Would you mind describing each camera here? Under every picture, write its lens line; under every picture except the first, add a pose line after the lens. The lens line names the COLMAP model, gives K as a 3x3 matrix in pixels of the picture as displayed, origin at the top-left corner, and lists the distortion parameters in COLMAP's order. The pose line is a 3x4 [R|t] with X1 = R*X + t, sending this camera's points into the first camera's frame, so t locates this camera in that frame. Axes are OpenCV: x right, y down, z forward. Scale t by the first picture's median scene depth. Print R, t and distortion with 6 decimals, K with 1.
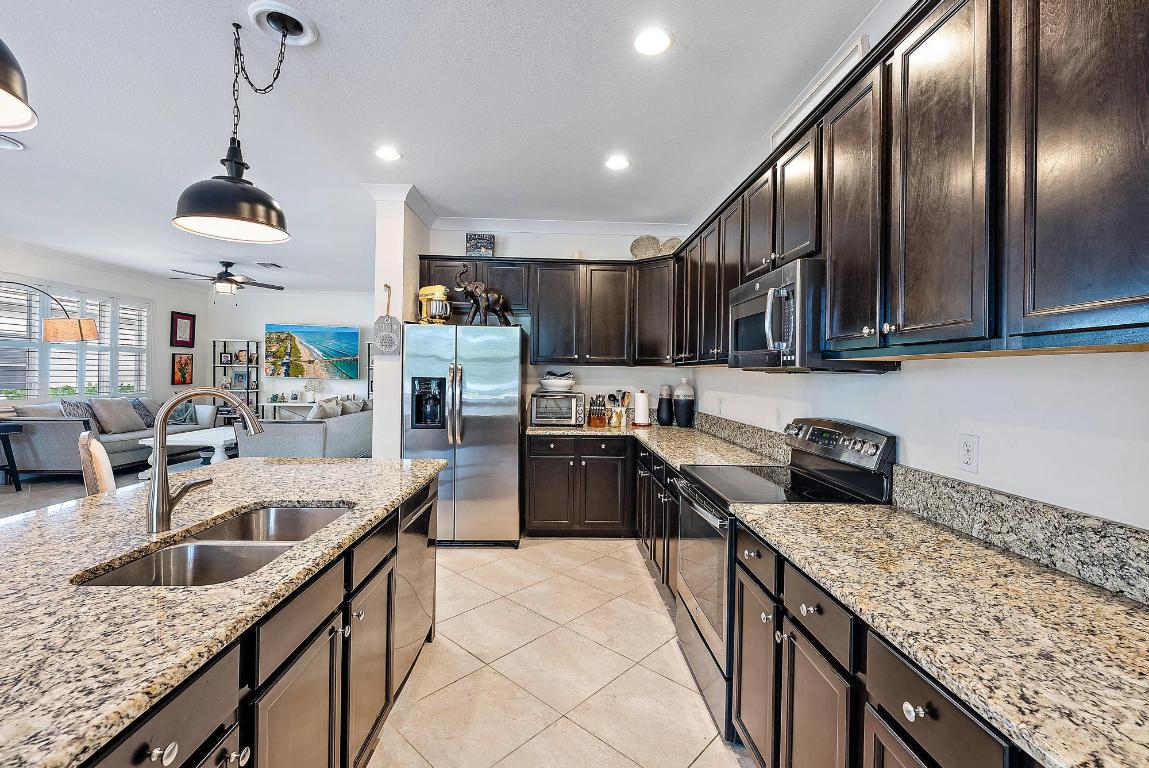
lens RADIAL K [[483.8, 0, 578.0], [0, 483.8, 374.4], [0, 0, 1]] dist [0.000843, 0.000036]
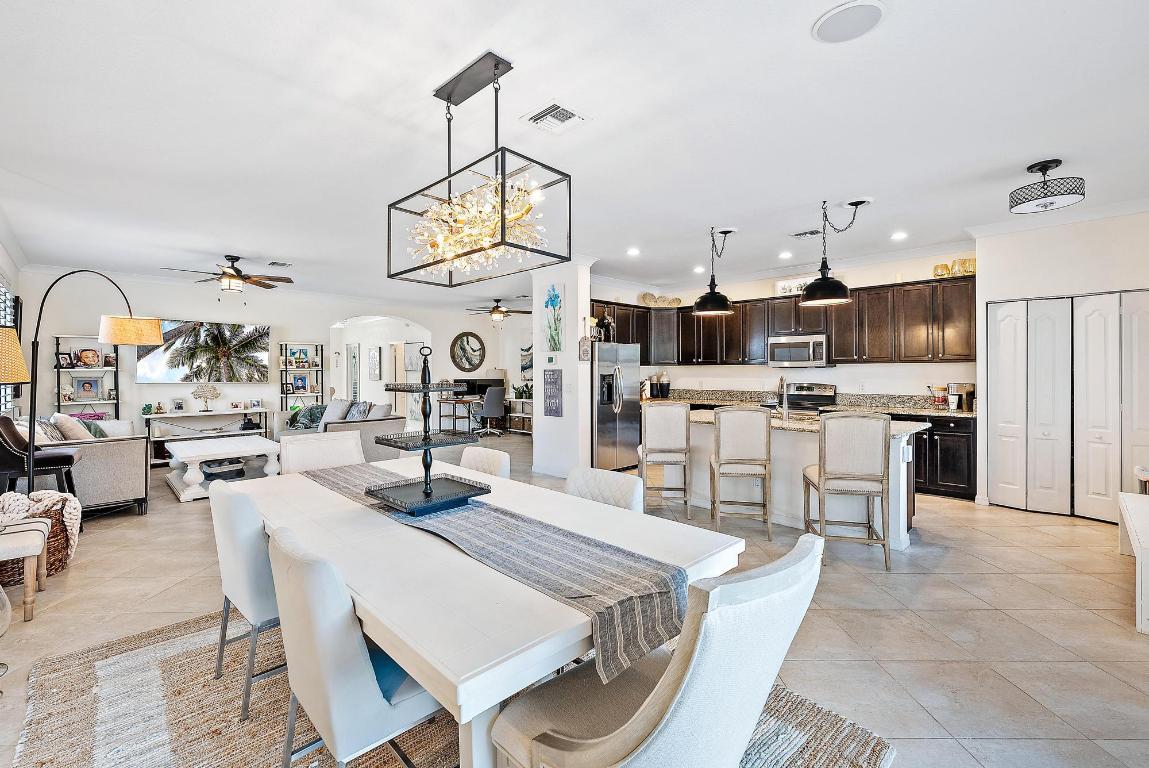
lens RADIAL K [[483.8, 0, 578.0], [0, 483.8, 374.4], [0, 0, 1]] dist [0.000843, 0.000036]
pose [[0.744719, -0.027392, 0.666816, -1.281383], [0.017404, 0.999615, 0.021626, -0.028251], [-0.667151, -0.004500, 0.744909, -0.172895]]
